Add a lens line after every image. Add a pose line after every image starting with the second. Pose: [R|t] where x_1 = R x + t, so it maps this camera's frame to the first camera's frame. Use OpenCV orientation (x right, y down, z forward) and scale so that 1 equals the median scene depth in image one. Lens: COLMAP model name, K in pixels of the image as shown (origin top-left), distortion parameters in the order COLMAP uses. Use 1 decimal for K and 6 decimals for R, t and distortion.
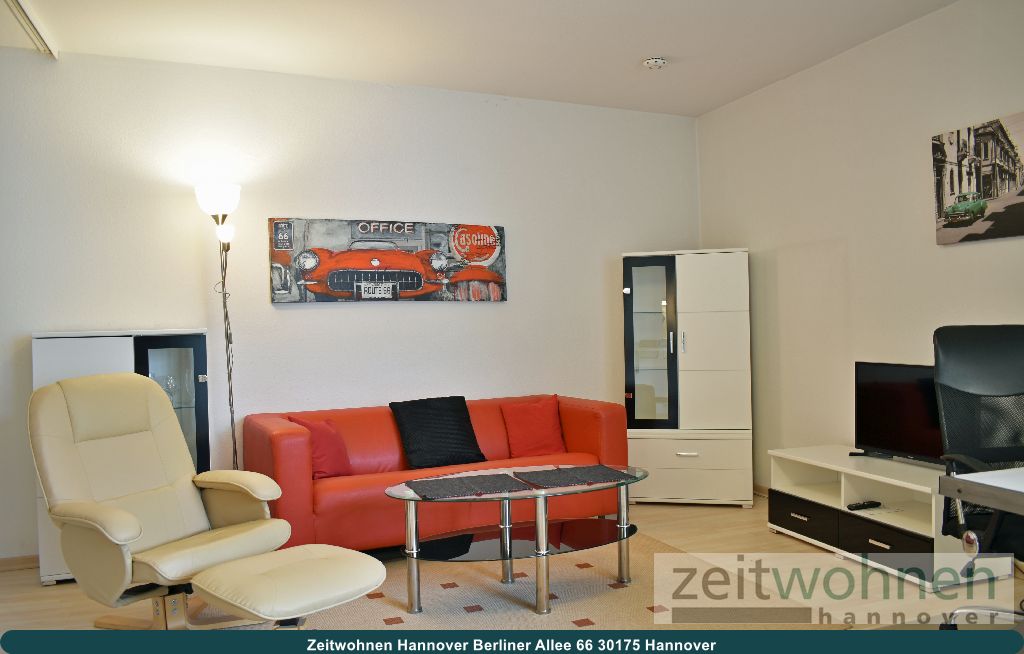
lens RADIAL K [[824.1, 0, 512.0], [0, 824.1, 327.0], [0, 0, 1]] dist [-0.088282, 0.008452]
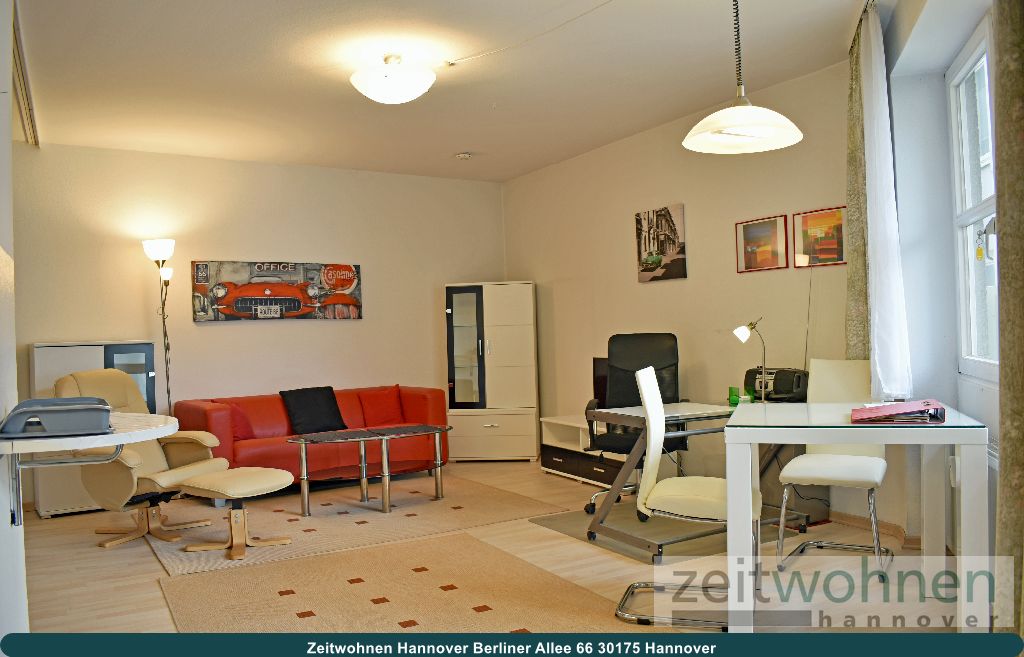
lens RADIAL K [[824.1, 0, 512.0], [0, 824.1, 328.5], [0, 0, 1]] dist [-0.088282, 0.008452]
pose [[0.984990, -0.007378, 0.172454, 0.003695], [0.009511, 0.999888, -0.011546, 0.004114], [-0.172350, 0.013013, 0.984950, -0.470424]]
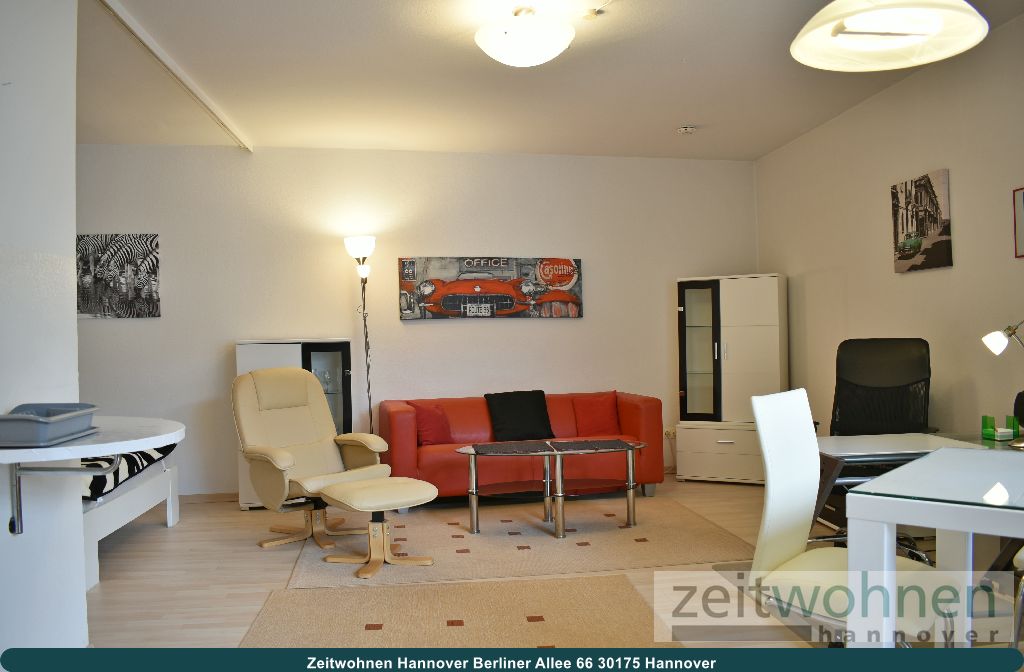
lens RADIAL K [[829.2, 0, 512.0], [0, 829.2, 336.0], [0, 0, 1]] dist [-0.077258, 0.000389]
pose [[0.973537, 0.003275, -0.228507, 0.206348], [-0.003544, 0.999993, -0.000766, -0.001587], [0.228503, 0.001556, 0.973542, -0.310485]]
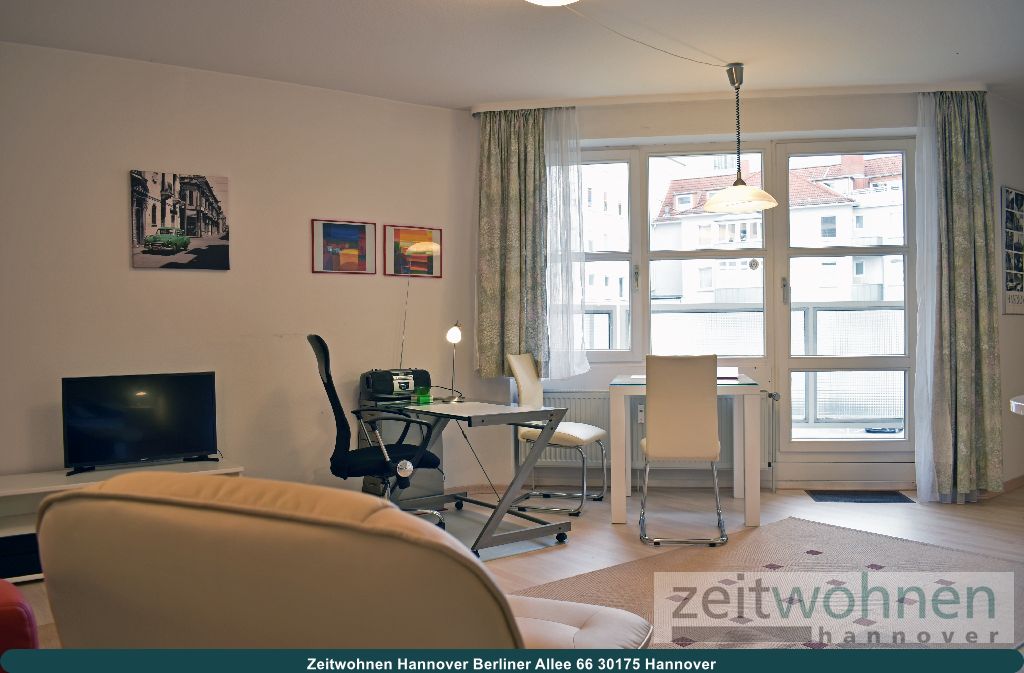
lens RADIAL K [[829.2, 0, 512.0], [0, 829.2, 336.5], [0, 0, 1]] dist [-0.077258, 0.000389]
pose [[-0.305686, 0.010926, 0.952070, -0.609347], [0.027102, 0.999629, -0.002770, 0.009665], [-0.951747, 0.024956, -0.305869, 0.728032]]
